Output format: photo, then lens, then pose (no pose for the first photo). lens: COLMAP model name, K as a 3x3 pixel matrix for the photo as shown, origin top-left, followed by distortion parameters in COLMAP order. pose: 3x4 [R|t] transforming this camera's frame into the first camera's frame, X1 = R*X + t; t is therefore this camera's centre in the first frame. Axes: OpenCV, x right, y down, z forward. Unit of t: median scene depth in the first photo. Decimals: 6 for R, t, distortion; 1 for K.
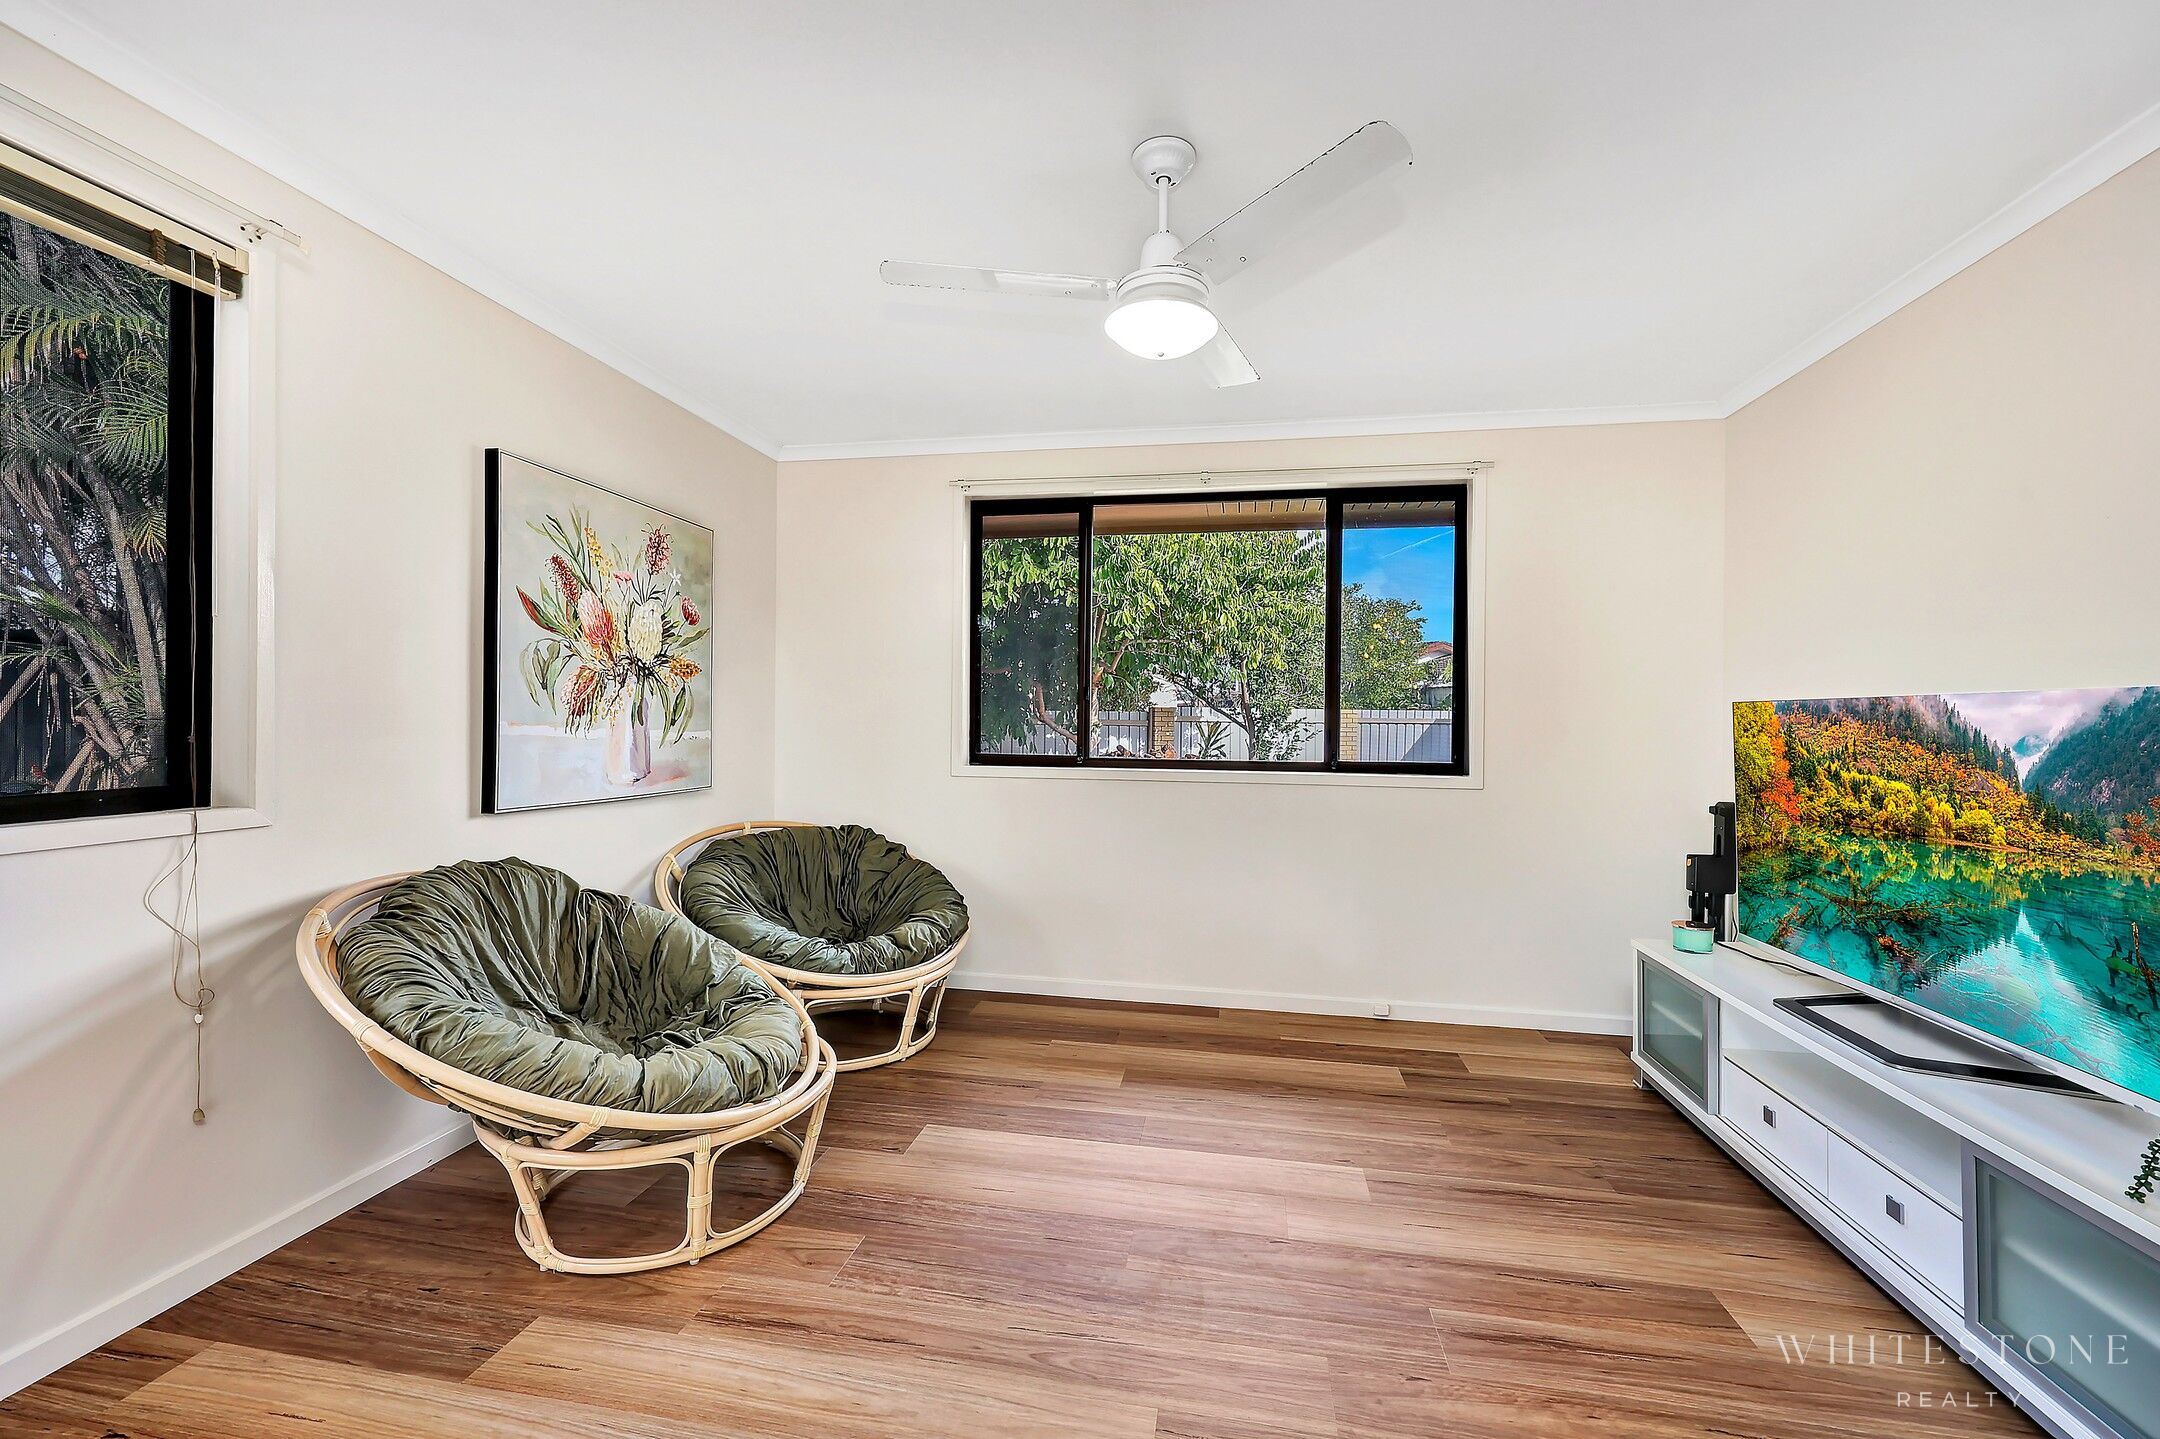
lens RADIAL K [[866.6, 0, 1080.2], [0, 866.6, 715.2], [0, 0, 1]] dist [-0.001010, -0.000128]
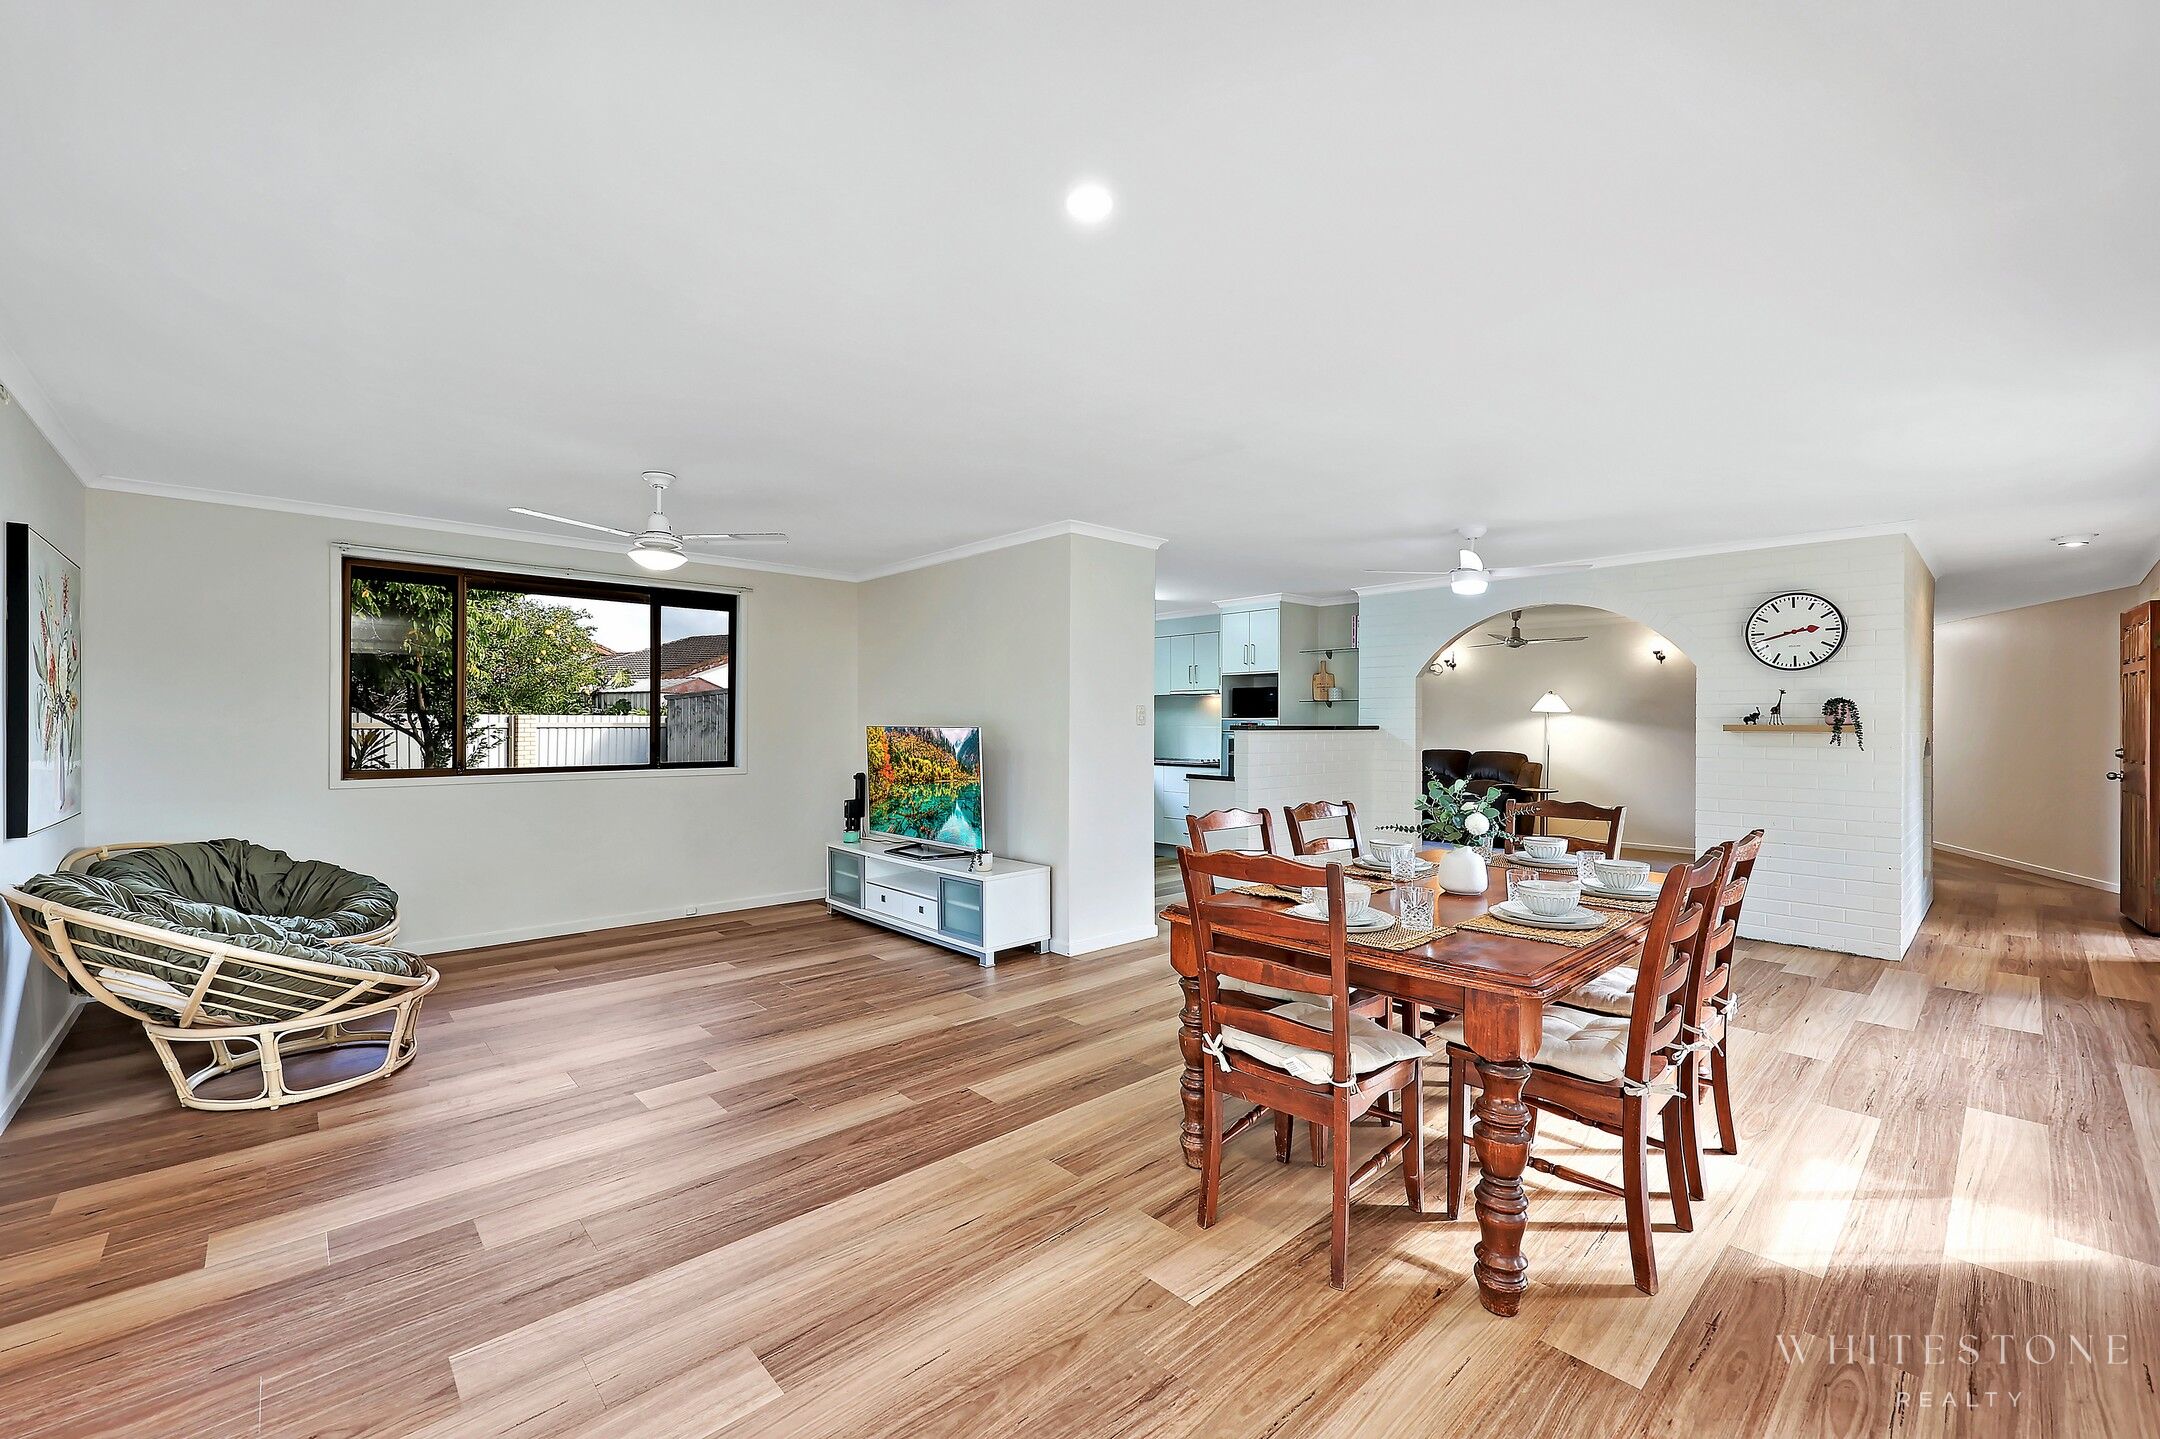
lens RADIAL K [[866.6, 0, 1080.2], [0, 866.6, 715.2], [0, 0, 1]] dist [-0.001010, -0.000128]
pose [[0.610533, 0.000126, 0.791990, -0.598219], [0.001189, 0.999999, -0.001075, -0.037240], [-0.791990, 0.001598, 0.610533, -0.688604]]
